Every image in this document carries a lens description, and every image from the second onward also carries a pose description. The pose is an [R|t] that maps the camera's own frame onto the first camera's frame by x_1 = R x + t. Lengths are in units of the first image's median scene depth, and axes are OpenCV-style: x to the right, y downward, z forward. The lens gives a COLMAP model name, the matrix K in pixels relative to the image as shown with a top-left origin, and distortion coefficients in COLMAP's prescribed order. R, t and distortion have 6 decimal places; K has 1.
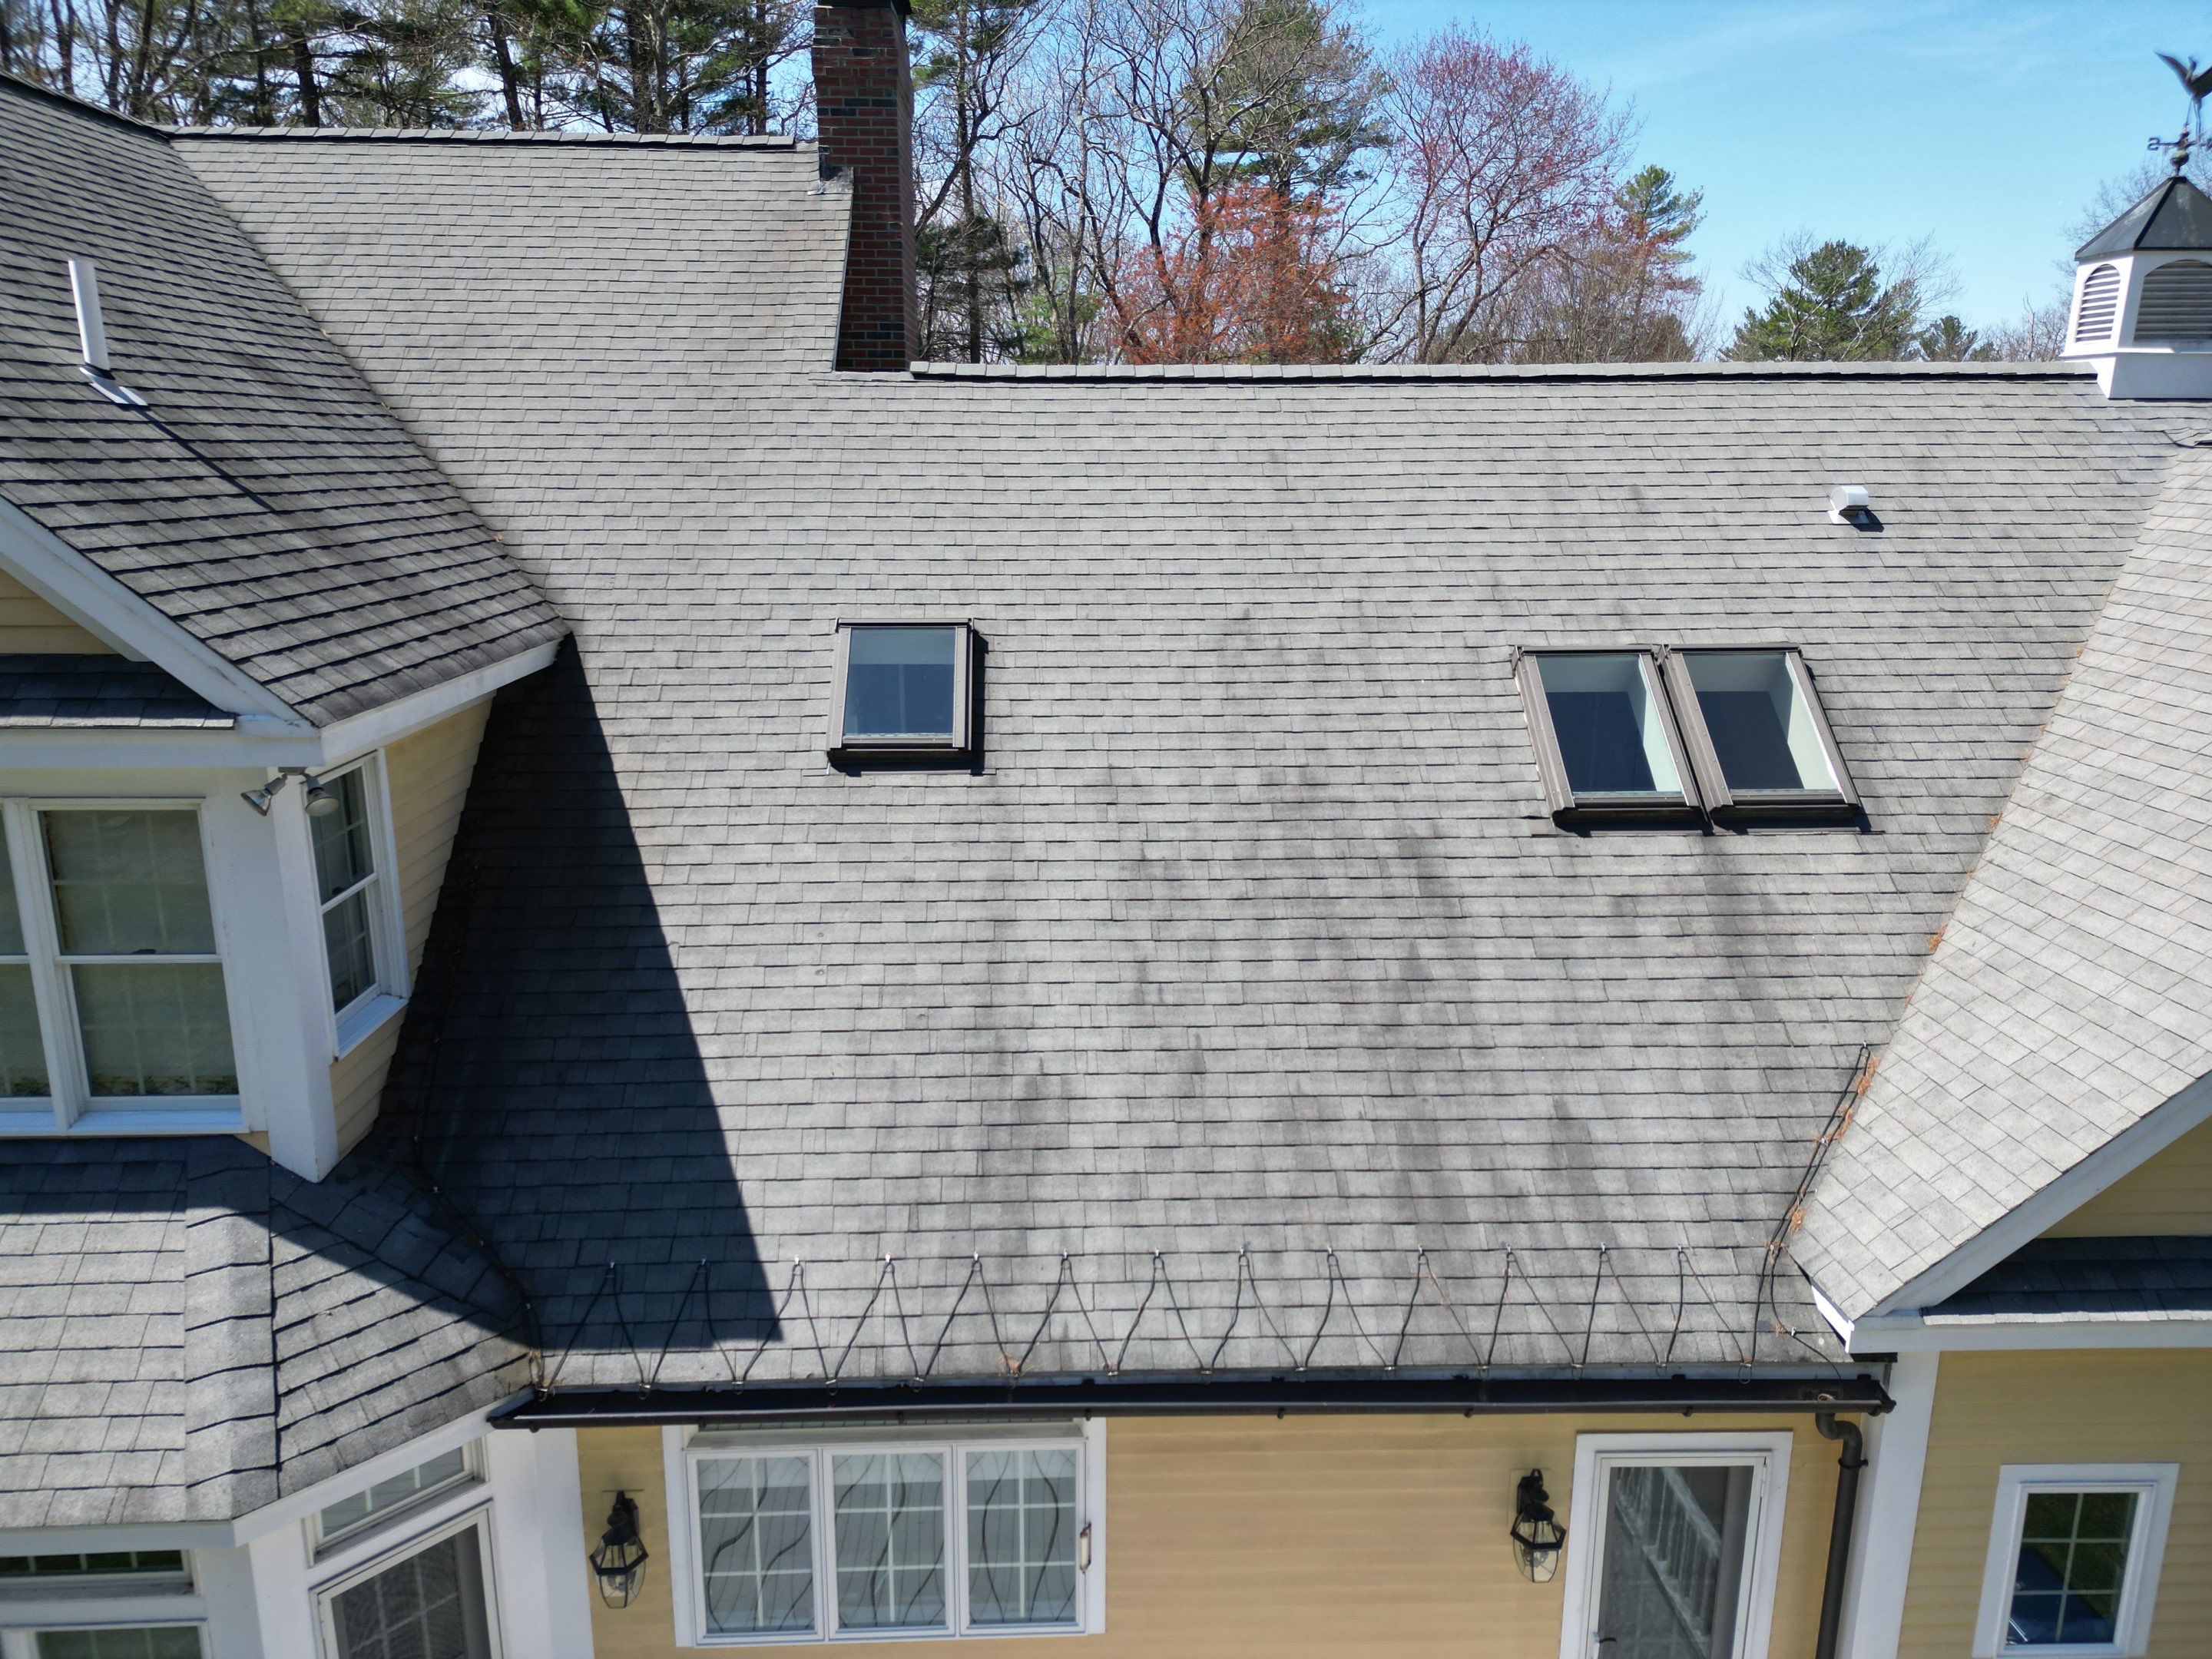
lens RADIAL K [[1579.0, 0, 1107.4], [0, 1579.0, 830.0], [0, 0, 1]] dist [0.000382, 0.032061]
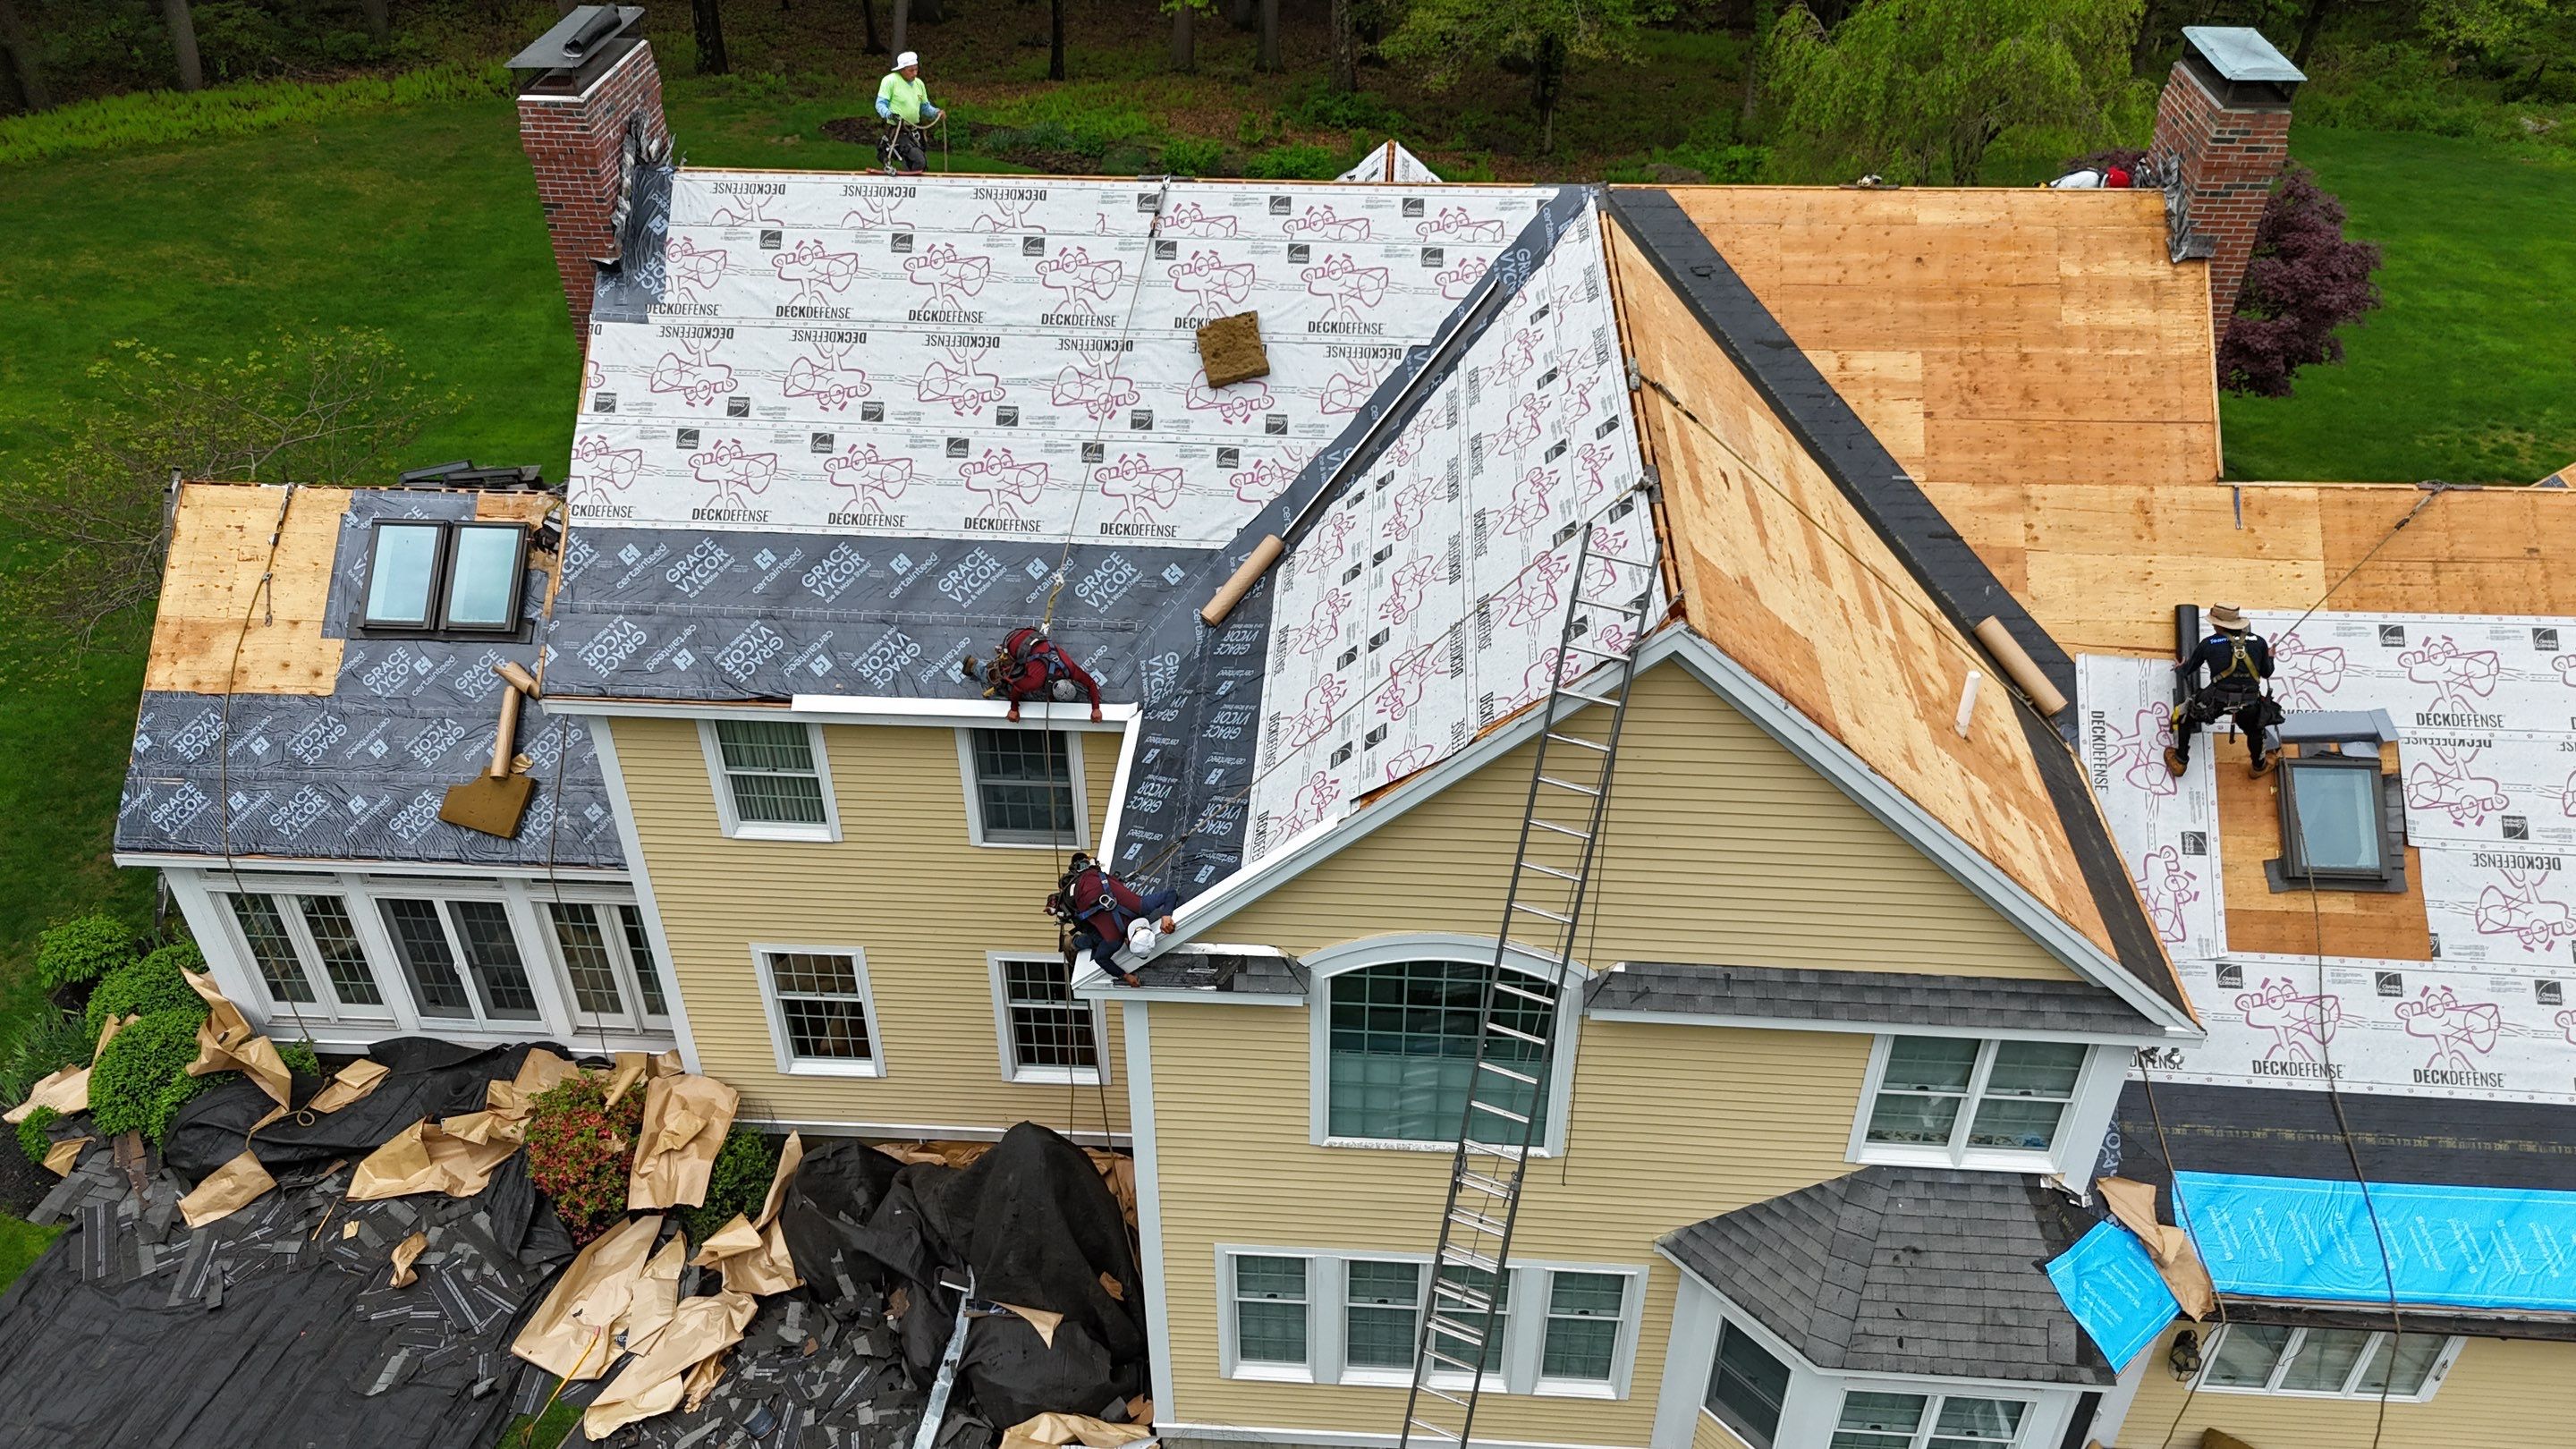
lens RADIAL K [[1894.8, 0, 1280.4], [0, 1894.8, 720.8], [0, 0, 1]] dist [0.087054, -0.088869]
pose [[0.994762, 0.049951, -0.089187, -1.178512], [-0.011265, 0.920734, 0.390028, -1.069047], [0.101600, -0.386980, 0.916474, -0.856279]]
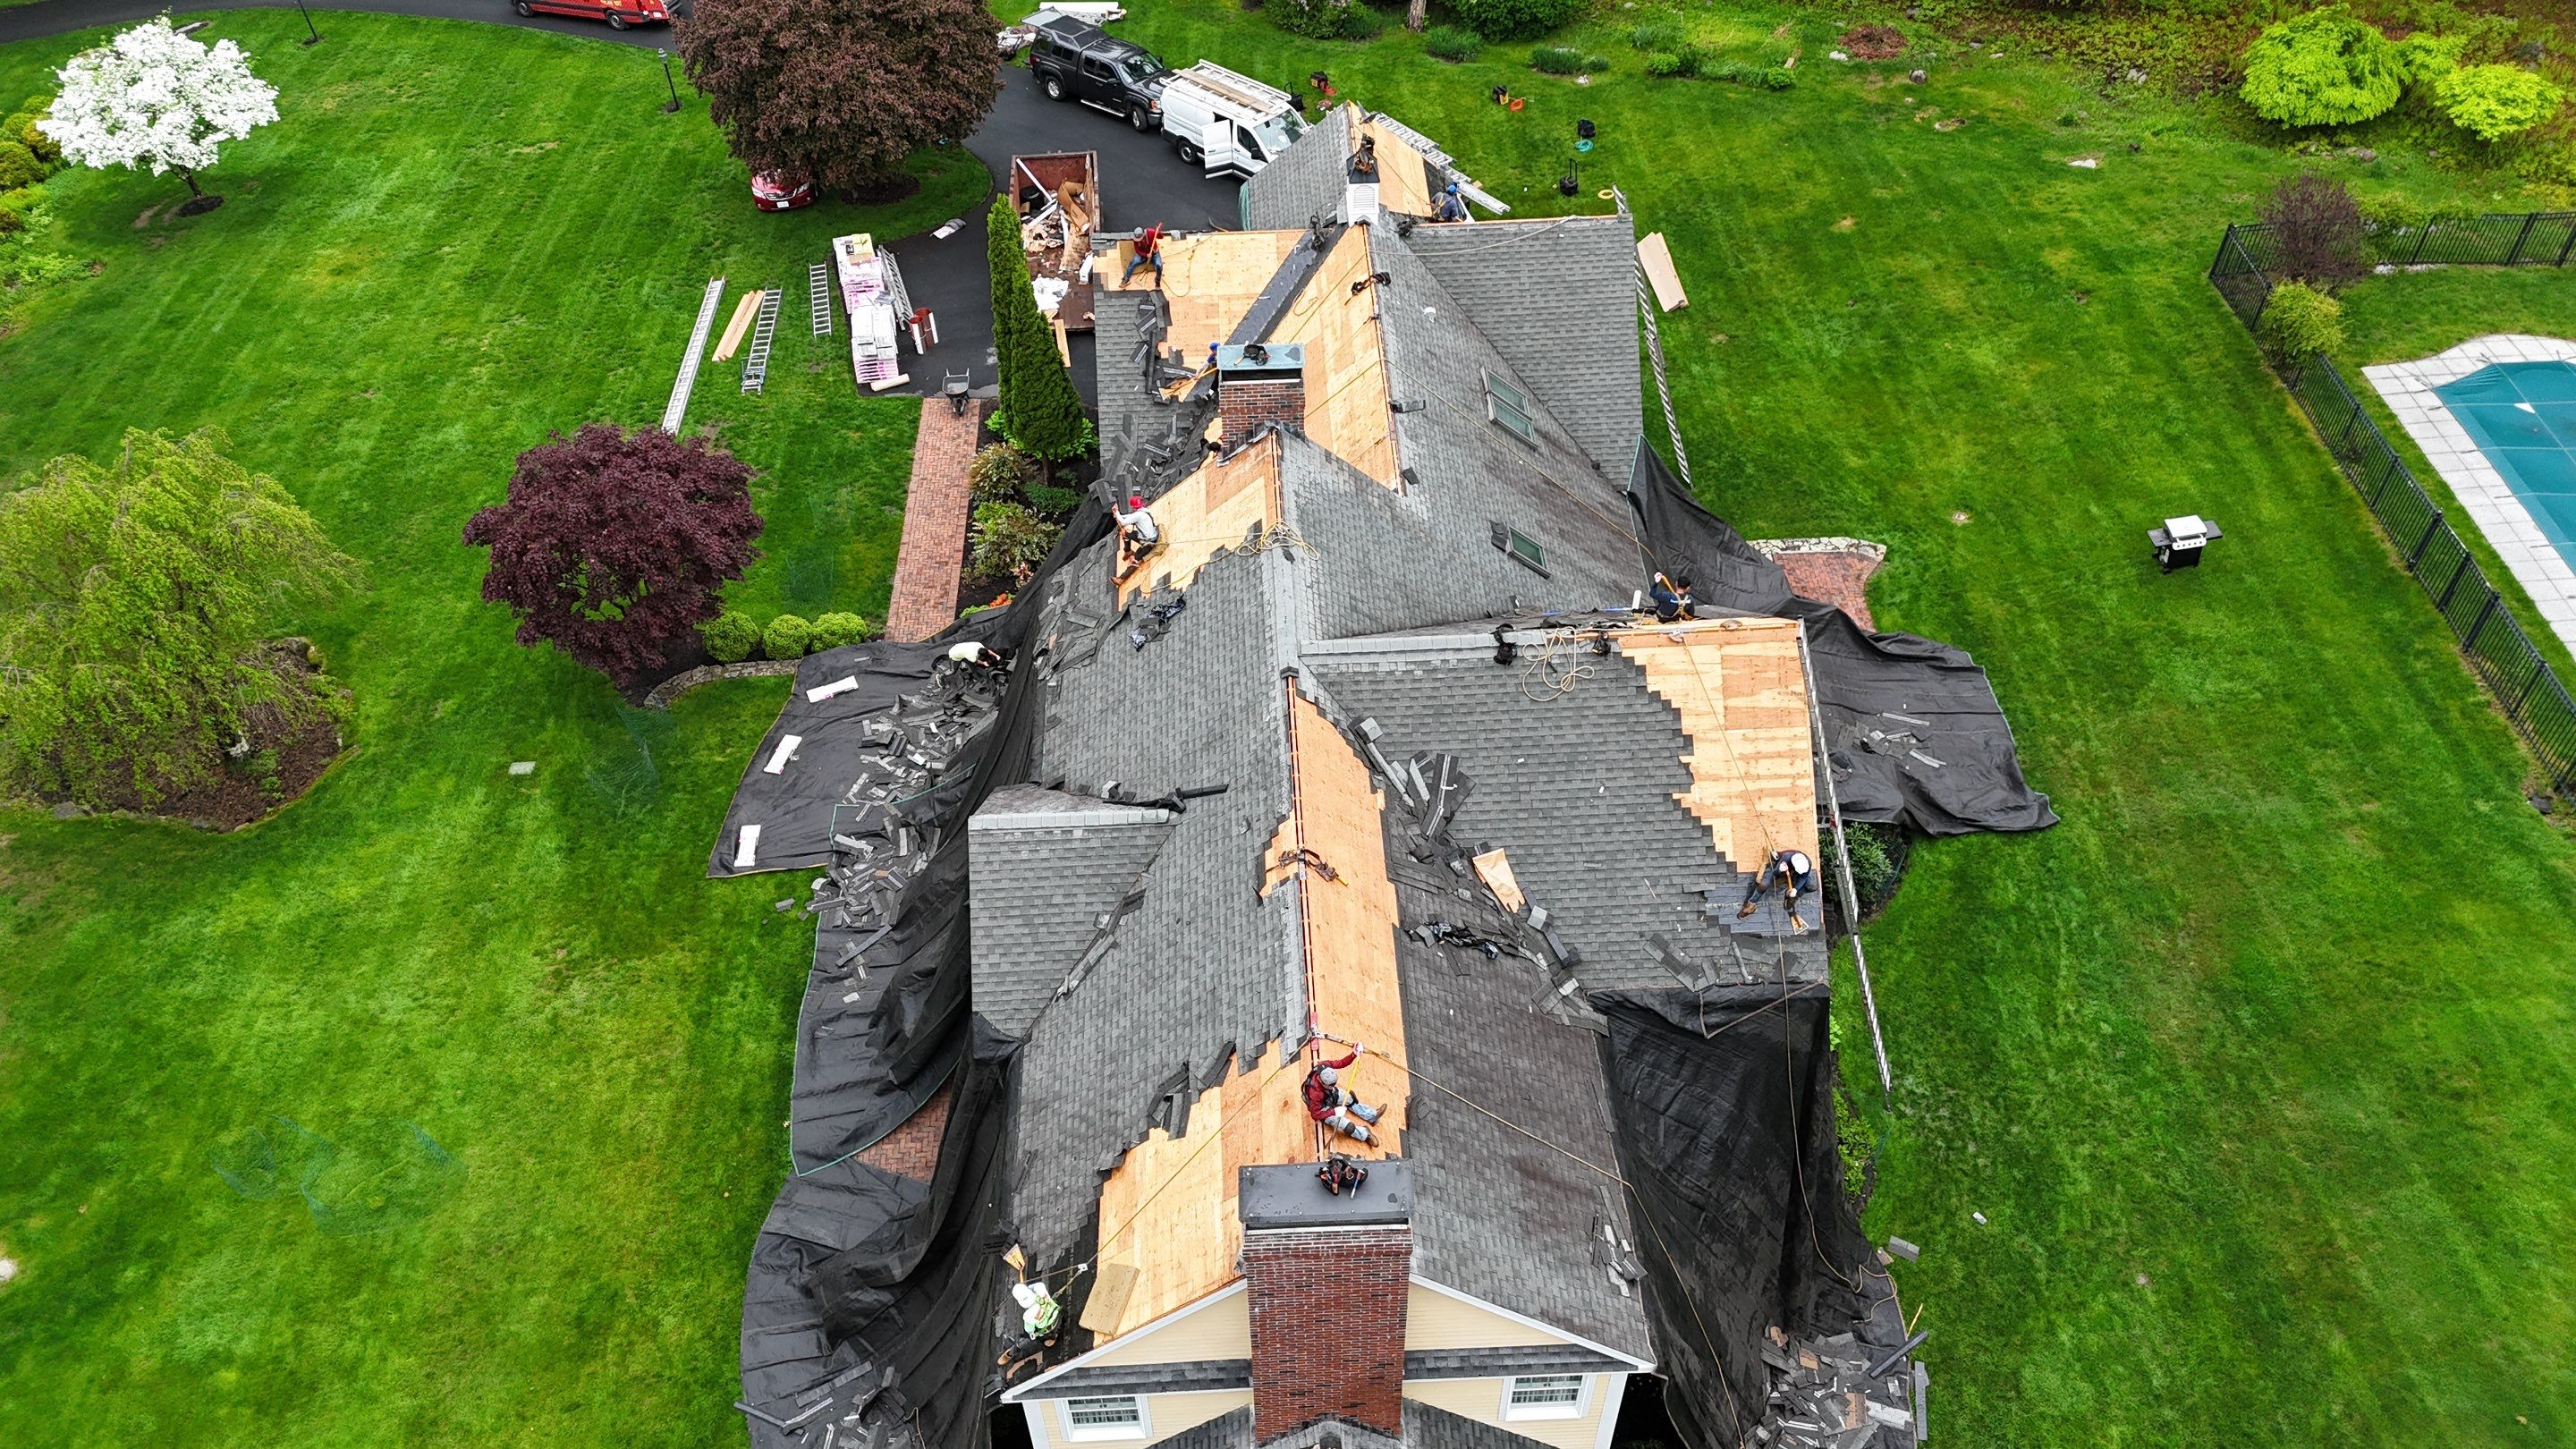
lens RADIAL K [[1894.8, 0, 1280.4], [0, 1894.8, 720.8], [0, 0, 1]] dist [0.087054, -0.088869]
pose [[-0.007560, -0.721145, 0.692743, -3.742804], [0.250121, 0.669378, 0.699552, -3.286608], [-0.968185, 0.178558, 0.175313, 1.102842]]
